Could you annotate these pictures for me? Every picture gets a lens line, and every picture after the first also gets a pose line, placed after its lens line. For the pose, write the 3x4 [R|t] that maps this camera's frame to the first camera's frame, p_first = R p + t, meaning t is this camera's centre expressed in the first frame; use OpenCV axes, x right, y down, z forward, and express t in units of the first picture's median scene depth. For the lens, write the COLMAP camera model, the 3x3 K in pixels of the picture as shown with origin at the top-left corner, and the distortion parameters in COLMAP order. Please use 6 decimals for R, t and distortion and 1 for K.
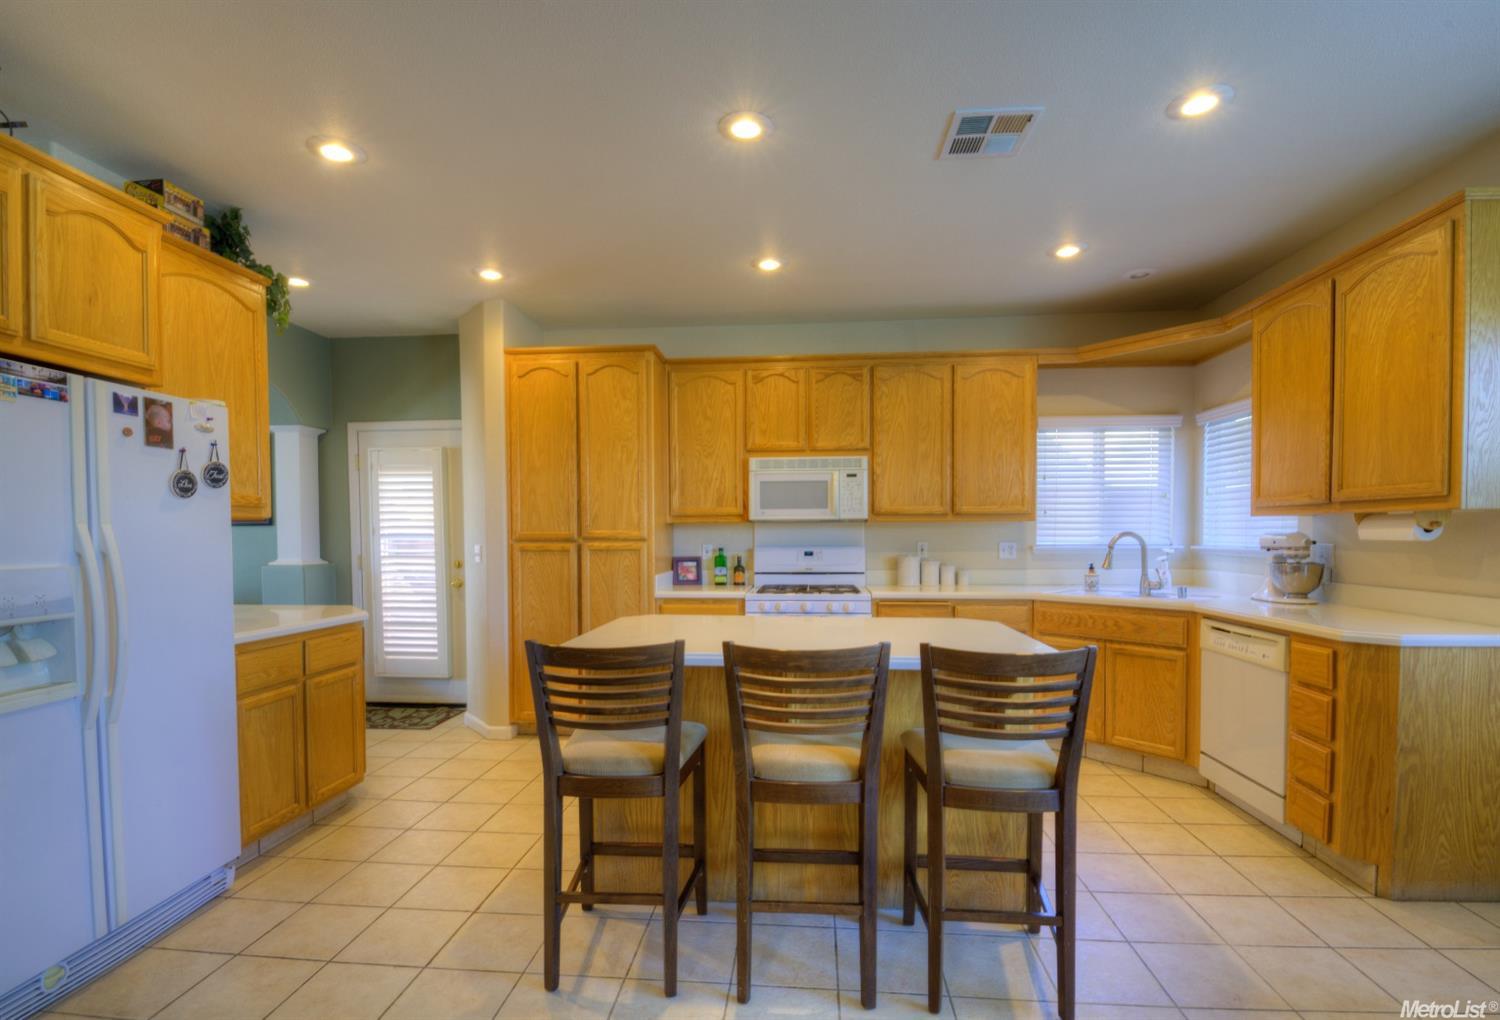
lens RADIAL K [[684.9, 0, 755.0], [0, 684.9, 555.9], [0, 0, 1]] dist [-0.007225, -0.004115]
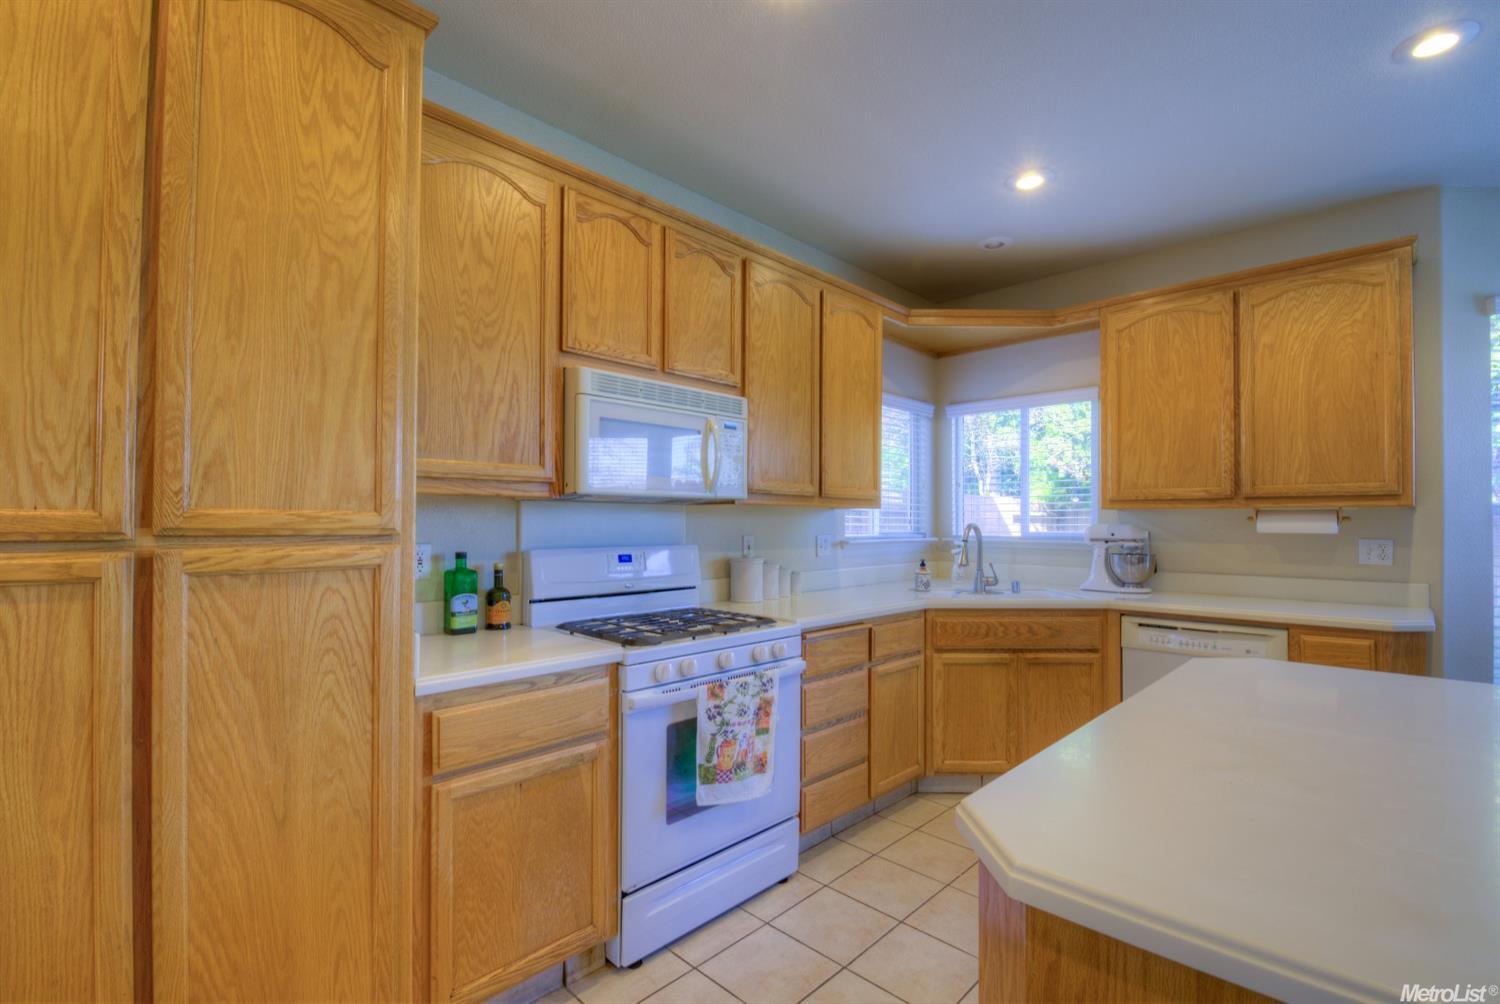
lens RADIAL K [[664.3, 0, 743.5], [0, 664.3, 513.3], [0, 0, 1]] dist [-0.013766, -0.003116]
pose [[0.643201, 0.017729, 0.765492, -0.304837], [0.018284, 0.999091, -0.038502, -0.019438], [-0.765479, 0.038761, 0.642292, 0.641426]]
